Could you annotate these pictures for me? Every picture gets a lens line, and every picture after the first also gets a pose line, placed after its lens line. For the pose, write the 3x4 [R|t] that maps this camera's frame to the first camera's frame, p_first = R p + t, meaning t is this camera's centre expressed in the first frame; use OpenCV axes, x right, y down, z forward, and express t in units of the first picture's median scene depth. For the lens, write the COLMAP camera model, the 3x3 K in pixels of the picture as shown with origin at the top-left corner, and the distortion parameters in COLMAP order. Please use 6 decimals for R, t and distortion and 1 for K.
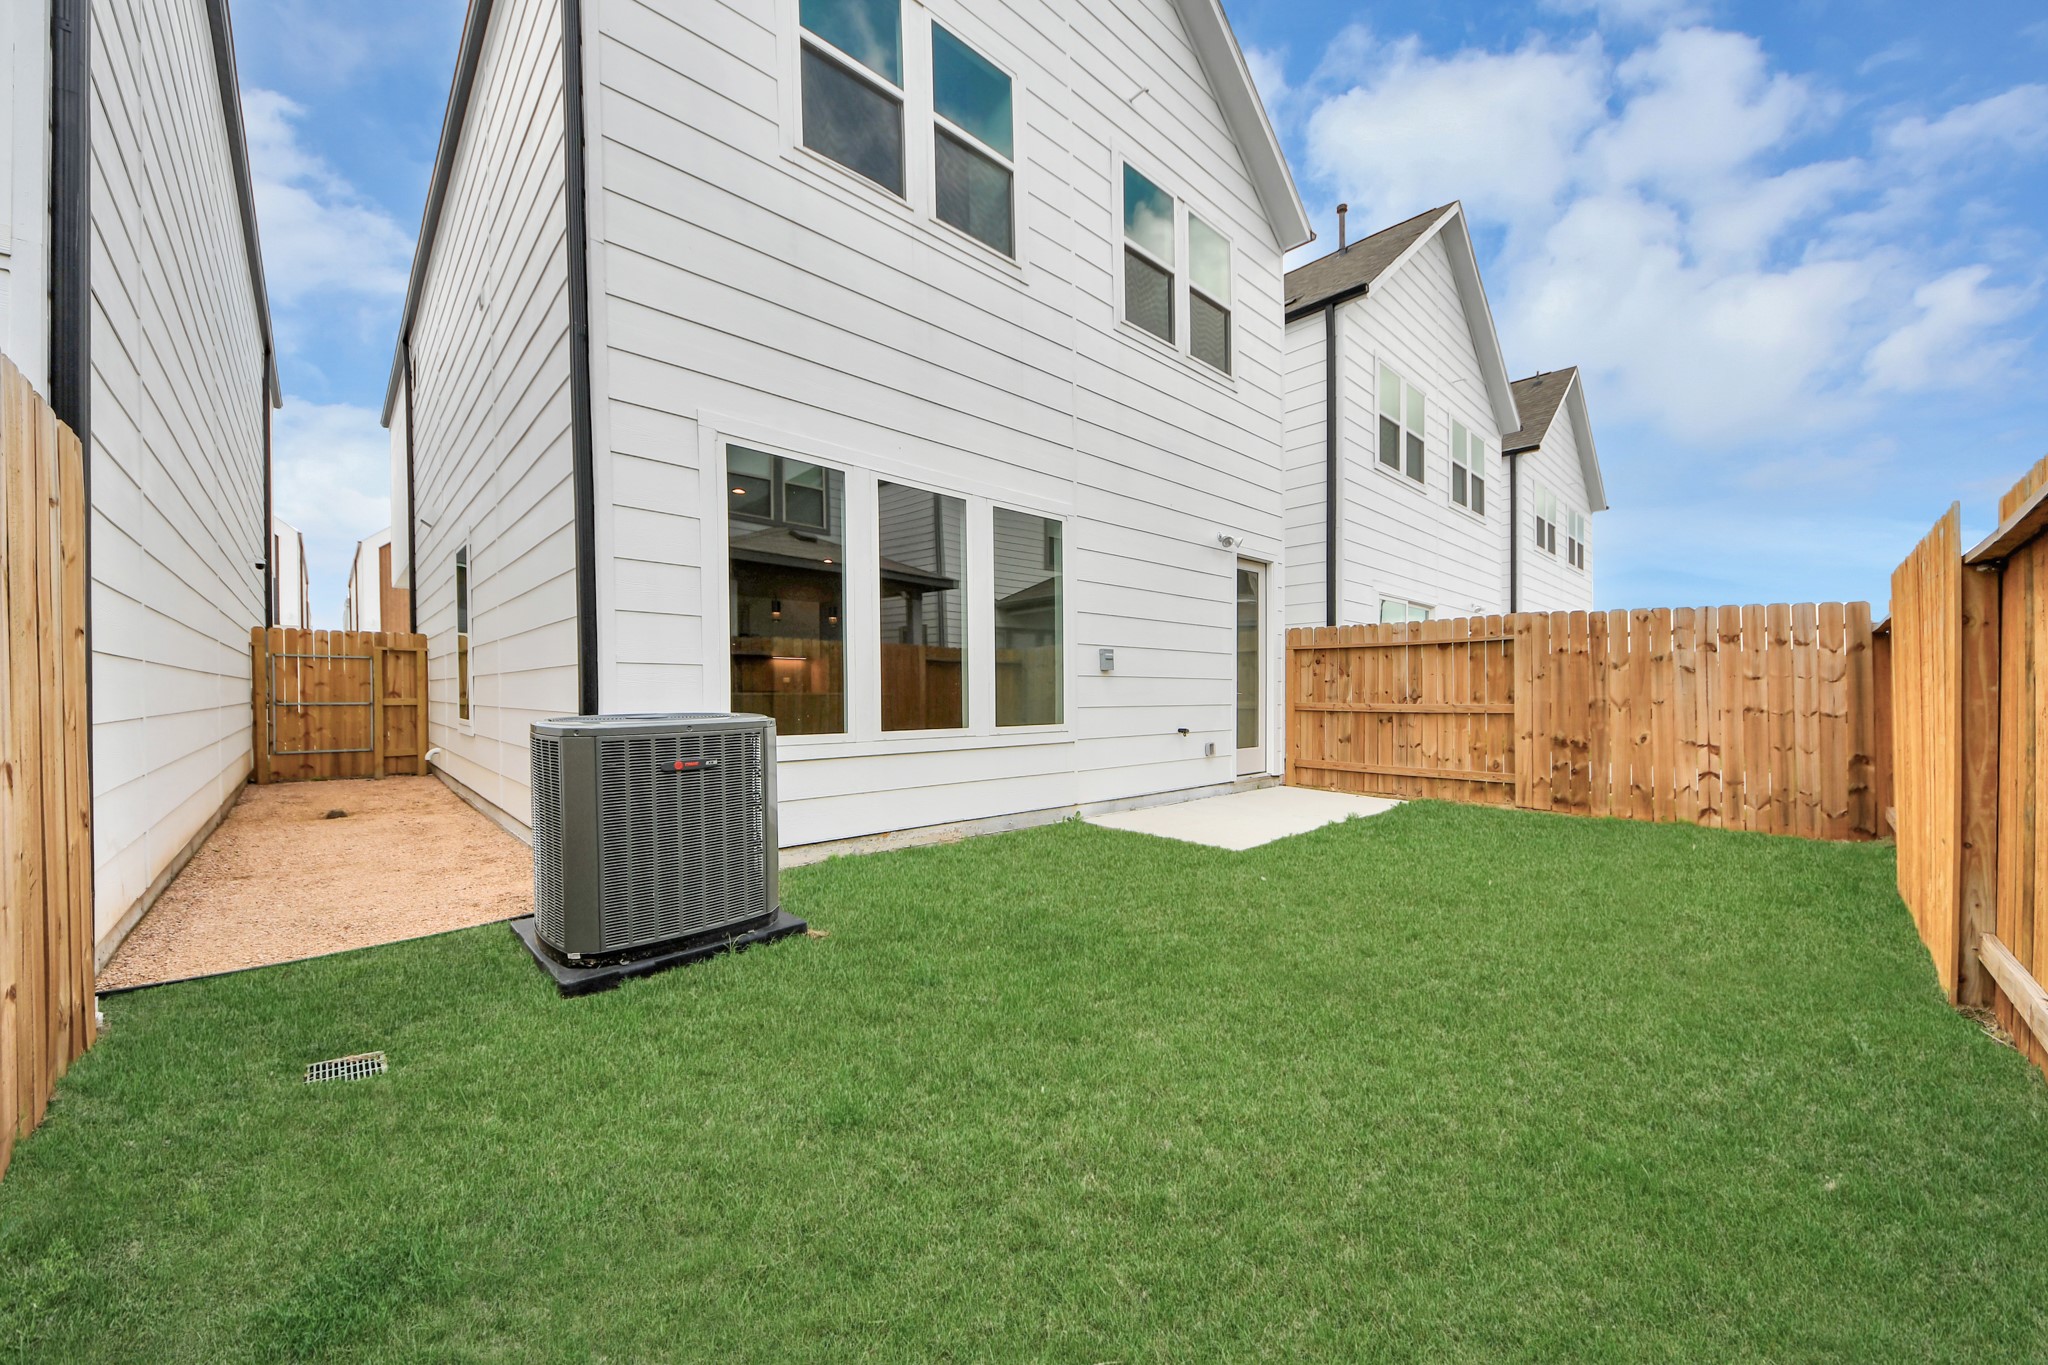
lens RADIAL K [[744.1, 0, 1020.7], [0, 744.1, 688.1], [0, 0, 1]] dist [-0.011632, -0.003937]
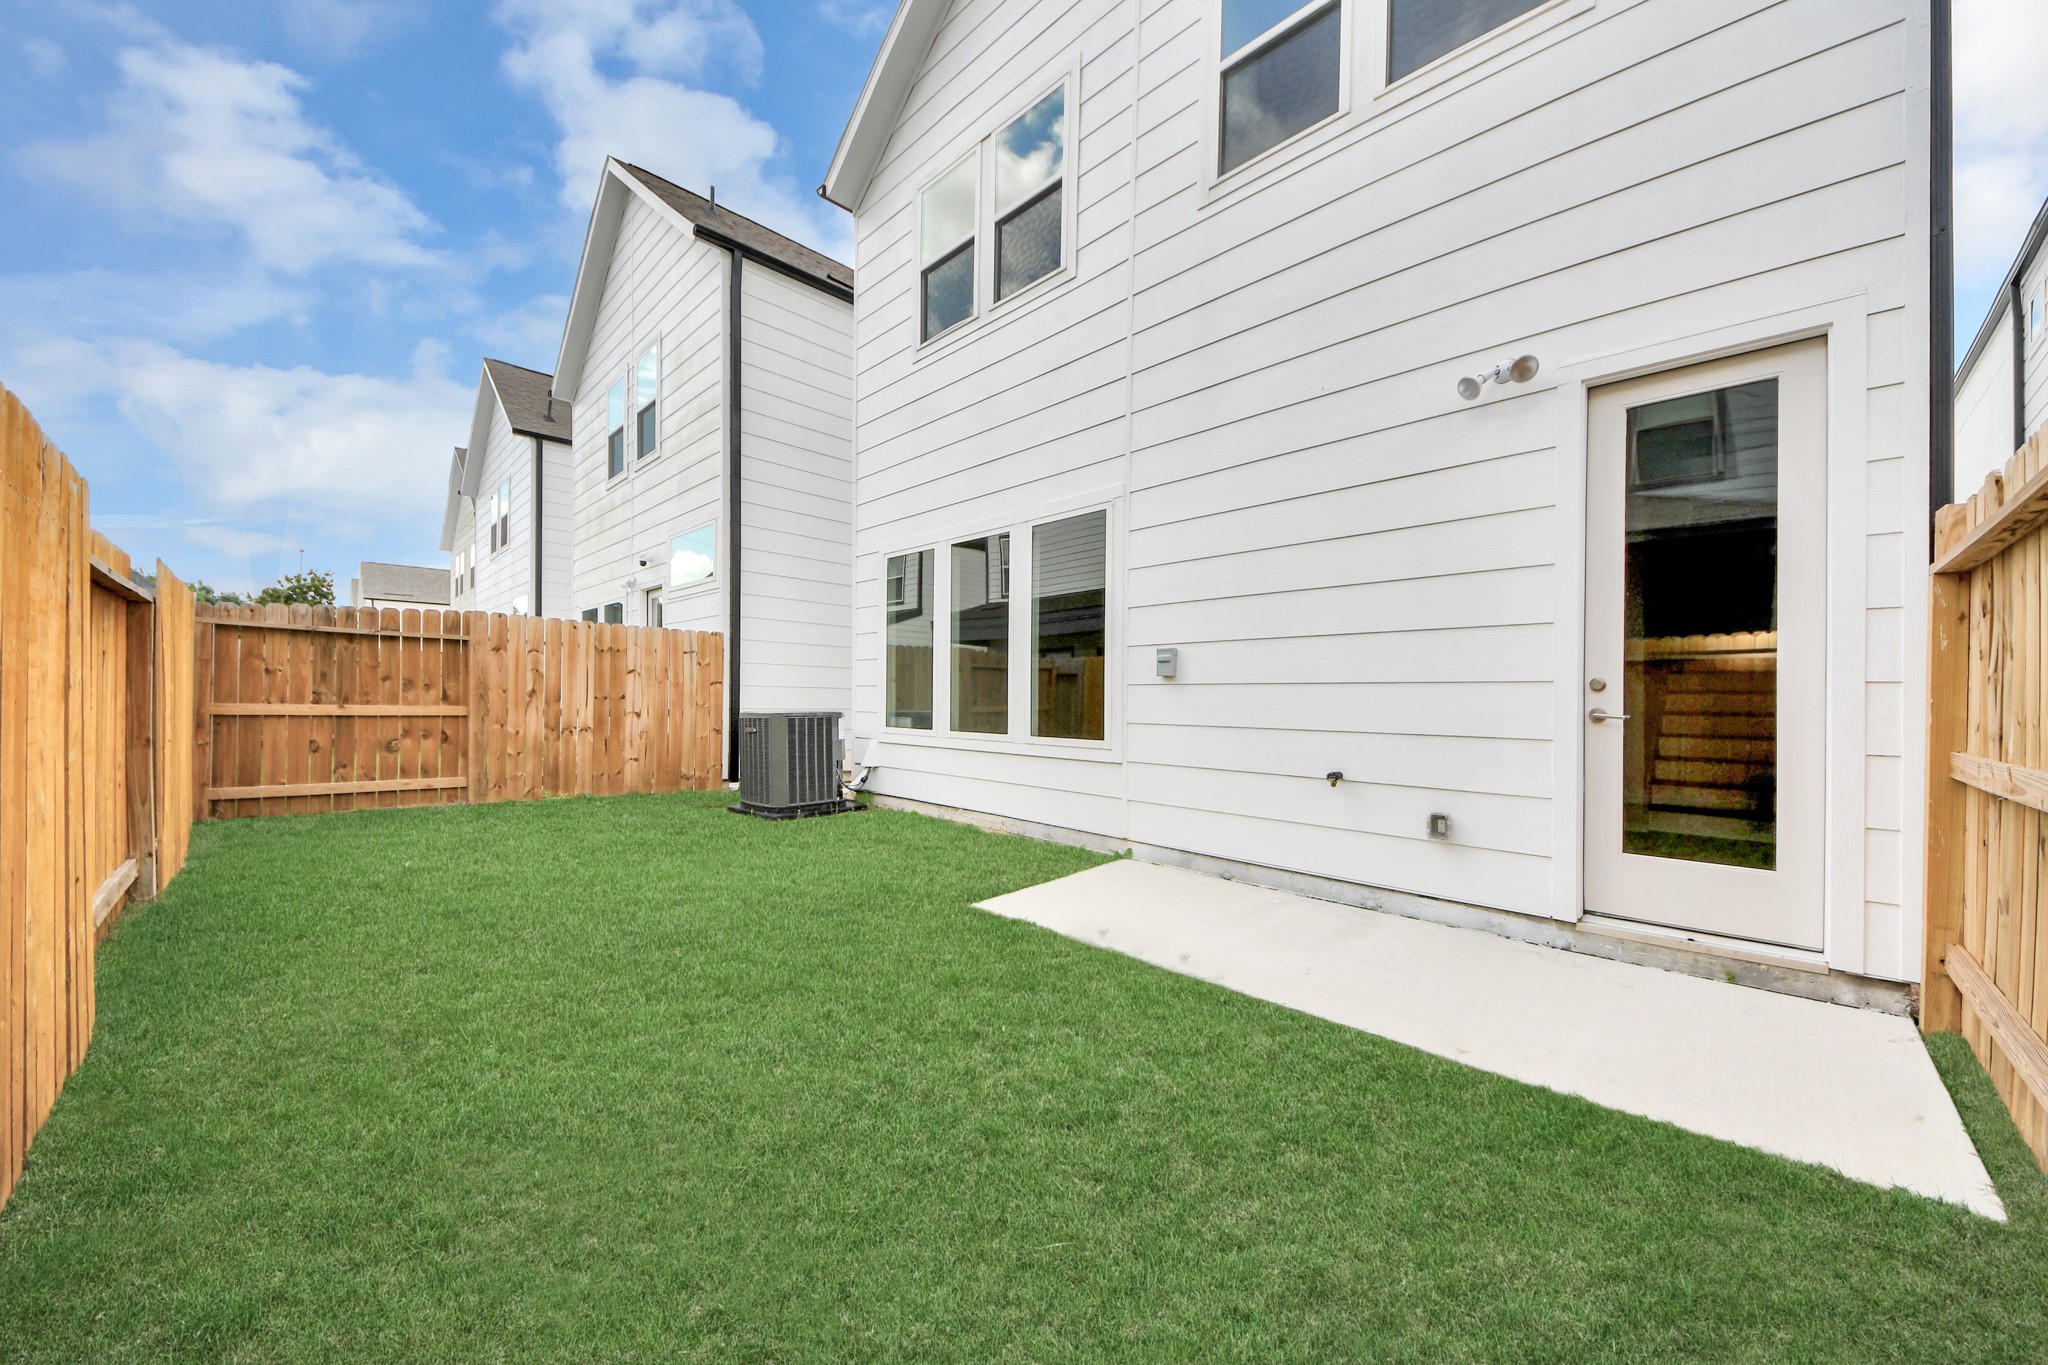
lens RADIAL K [[744.1, 0, 1020.7], [0, 744.1, 688.1], [0, 0, 1]] dist [-0.011632, -0.003937]
pose [[0.007391, -0.011103, -0.999911, 0.939996], [-0.004354, 0.999929, -0.011135, -0.003228], [0.999963, 0.004436, 0.007342, 0.905818]]
